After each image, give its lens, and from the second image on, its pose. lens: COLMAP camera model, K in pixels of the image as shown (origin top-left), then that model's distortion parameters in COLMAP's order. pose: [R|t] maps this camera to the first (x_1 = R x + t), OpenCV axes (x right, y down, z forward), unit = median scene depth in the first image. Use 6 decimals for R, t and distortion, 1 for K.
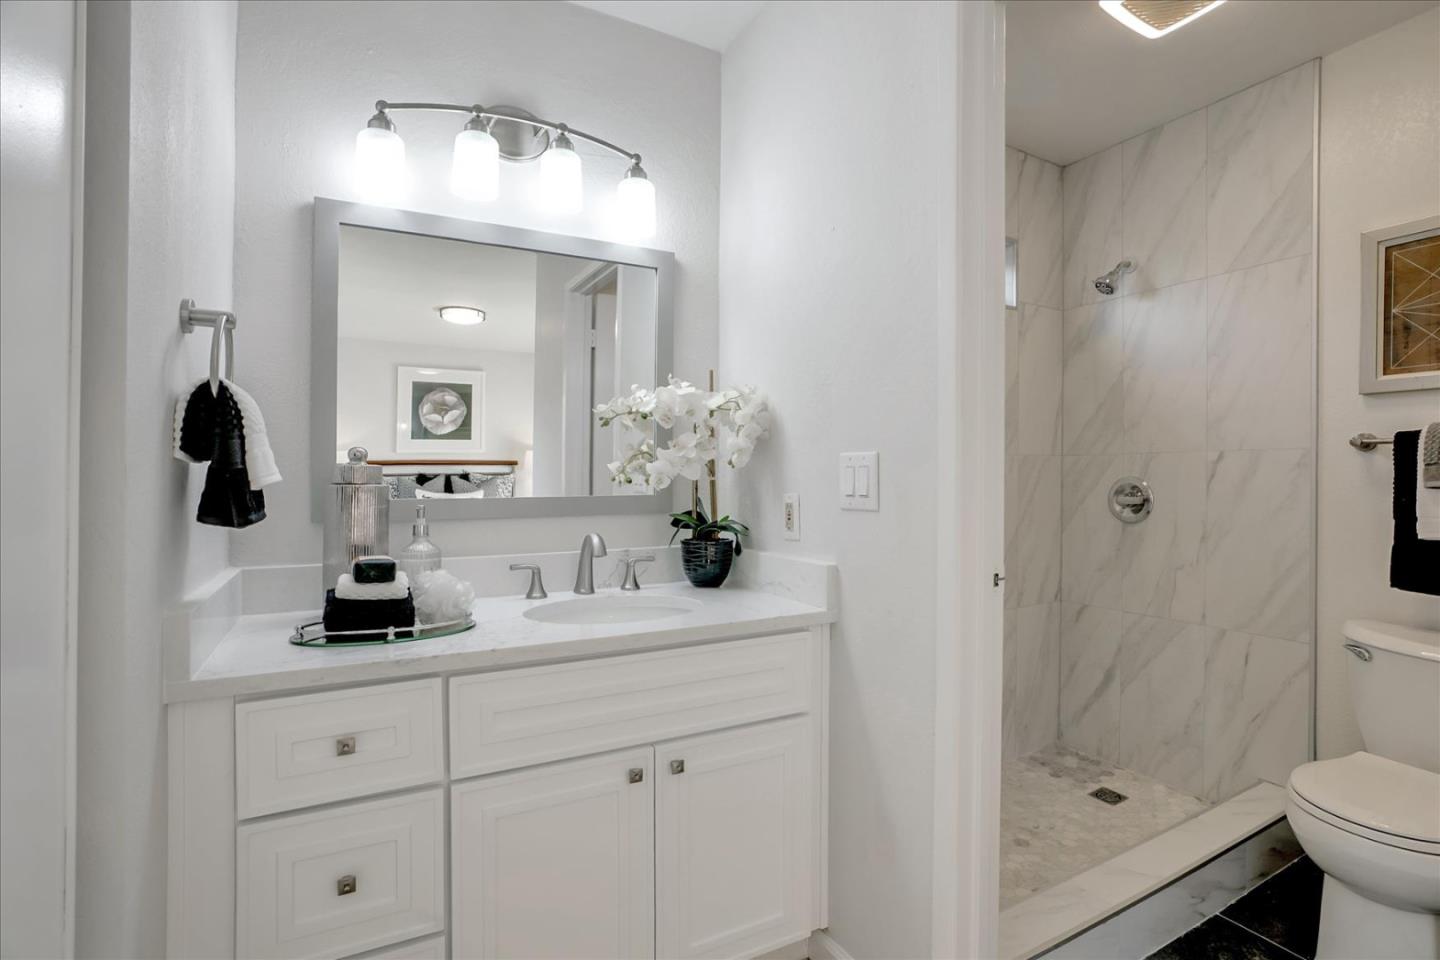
lens RADIAL K [[665.3, 0, 720.0], [0, 665.3, 480.0], [0, 0, 1]] dist [-0.041822, 0.000355]
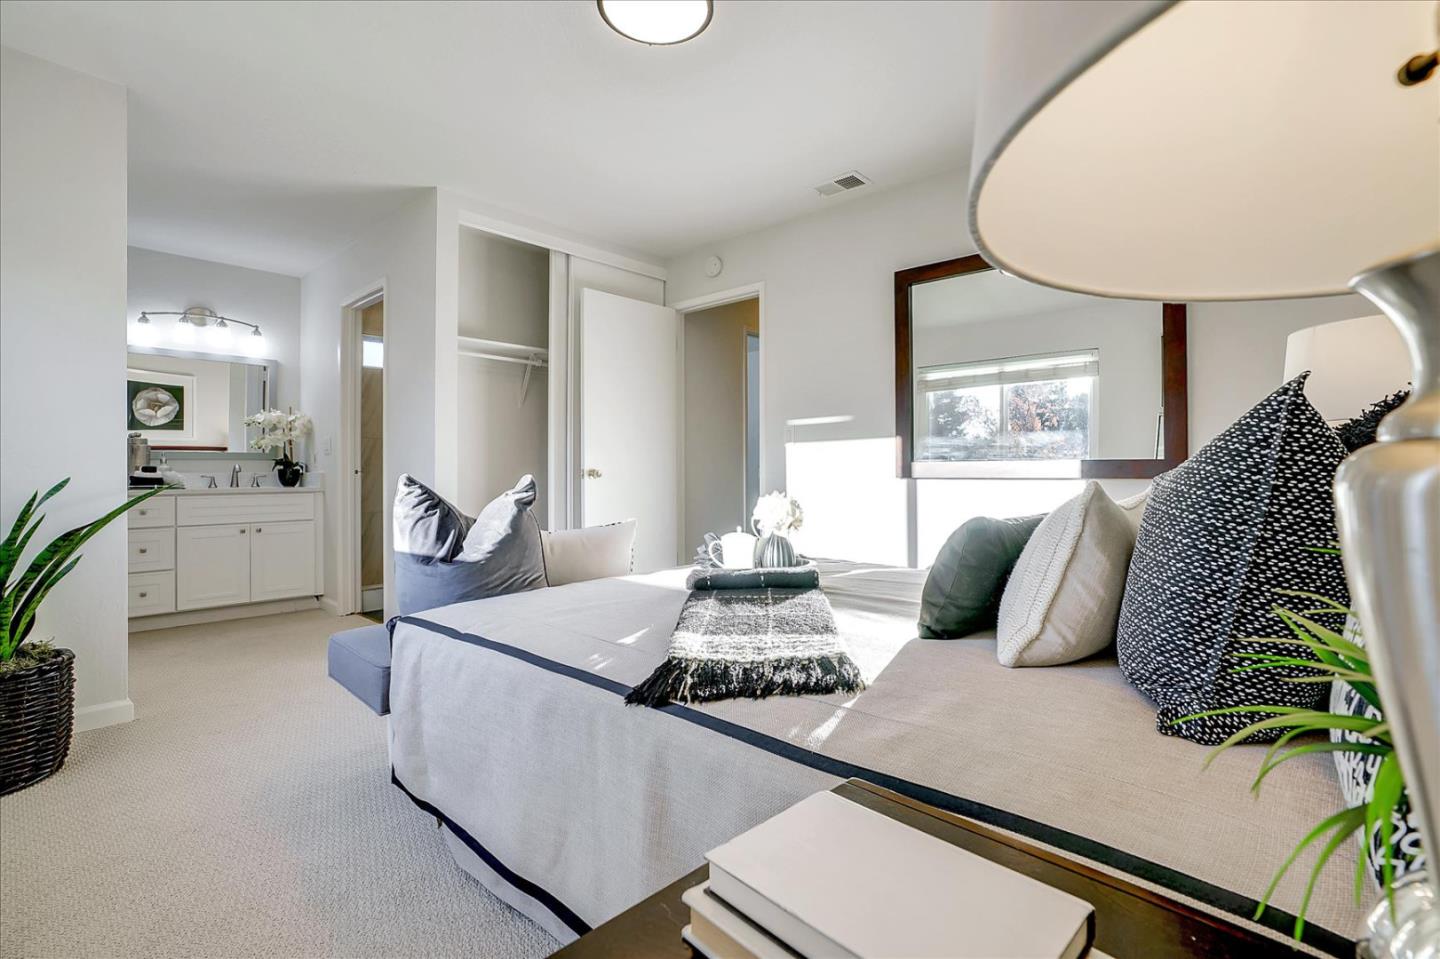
lens RADIAL K [[668.8, 0, 720.0], [0, 668.8, 479.5], [0, 0, 1]] dist [-0.001417, -0.000268]
pose [[0.950396, -0.005329, 0.310997, 0.804833], [0.004125, 0.999981, 0.004528, 0.127350], [-0.311015, -0.003020, 0.950400, -2.143531]]
